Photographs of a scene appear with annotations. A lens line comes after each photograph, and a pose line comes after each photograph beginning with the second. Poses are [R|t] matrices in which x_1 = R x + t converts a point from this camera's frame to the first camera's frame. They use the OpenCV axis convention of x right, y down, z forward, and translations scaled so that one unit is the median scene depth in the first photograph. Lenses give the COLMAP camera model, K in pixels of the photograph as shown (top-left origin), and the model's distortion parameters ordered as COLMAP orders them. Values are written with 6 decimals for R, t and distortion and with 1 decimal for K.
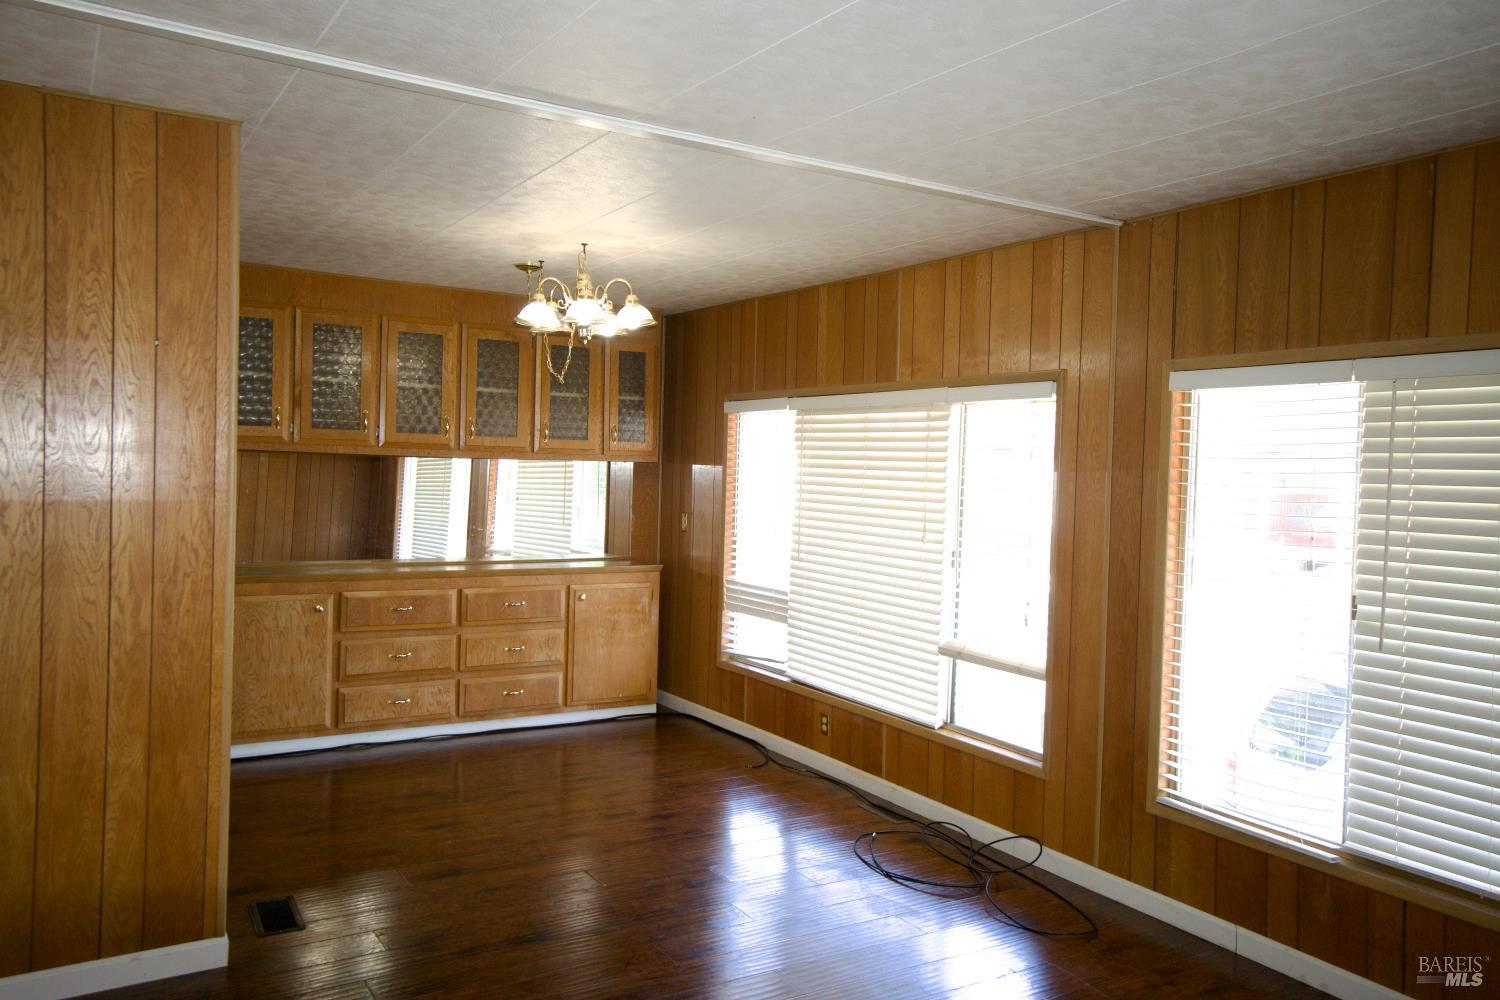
lens RADIAL K [[1119.2, 0, 759.5], [0, 1119.2, 509.3], [0, 0, 1]] dist [0.020450, 0.025108]
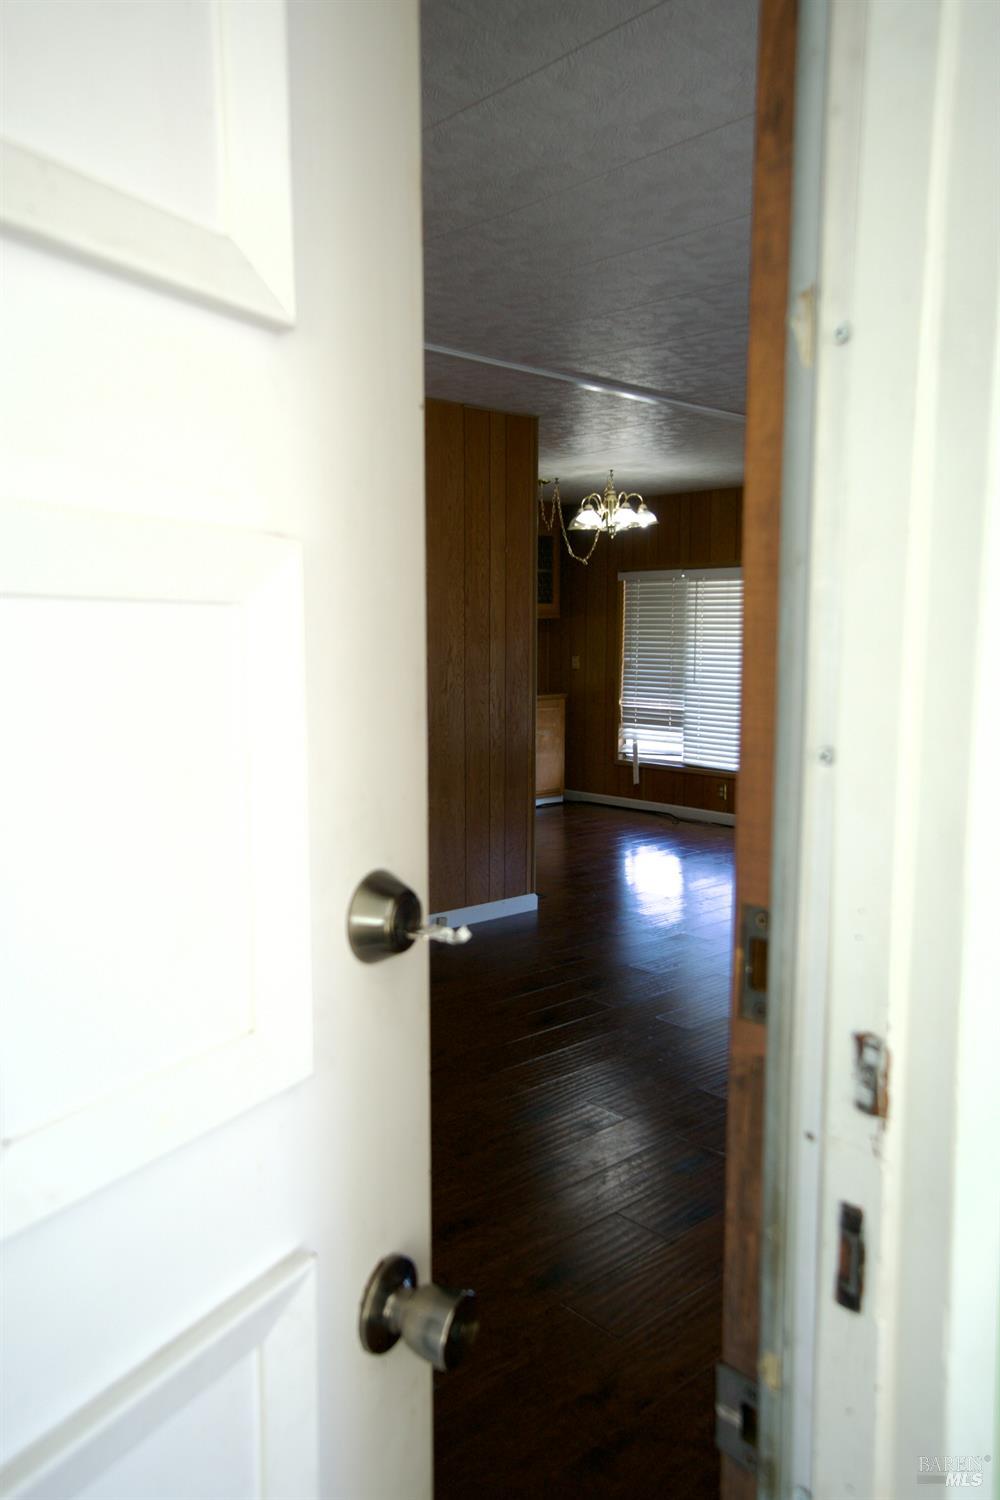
lens RADIAL K [[1119.2, 0, 494.8], [0, 1119.2, 753.5], [0, 0, 1]] dist [0.020450, 0.025108]
pose [[0.984654, -0.049742, 0.167278, -0.458625], [0.037392, 0.996392, 0.076187, 0.016782], [-0.170464, -0.068763, 0.982962, -0.377039]]
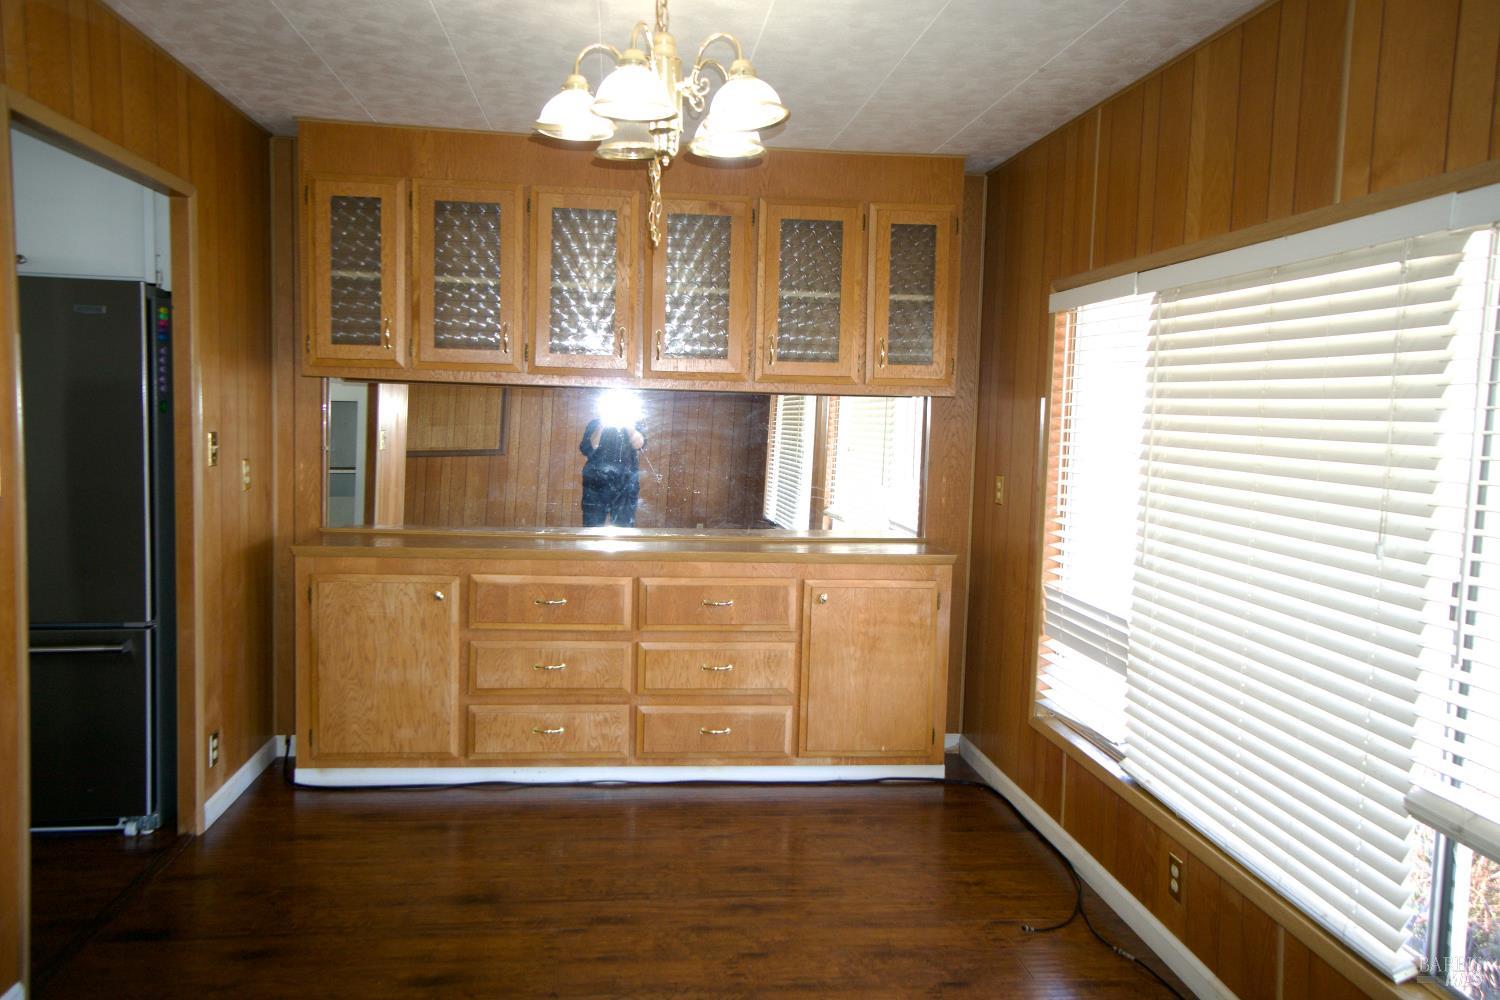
lens RADIAL K [[1119.2, 0, 743.9], [0, 1119.2, 501.2], [0, 0, 1]] dist [0.020450, 0.025108]
pose [[0.897340, 0.033629, -0.440058, 0.099298], [-0.019406, 0.999135, 0.036782, -0.003389], [0.440914, -0.024466, 0.897216, 0.413793]]
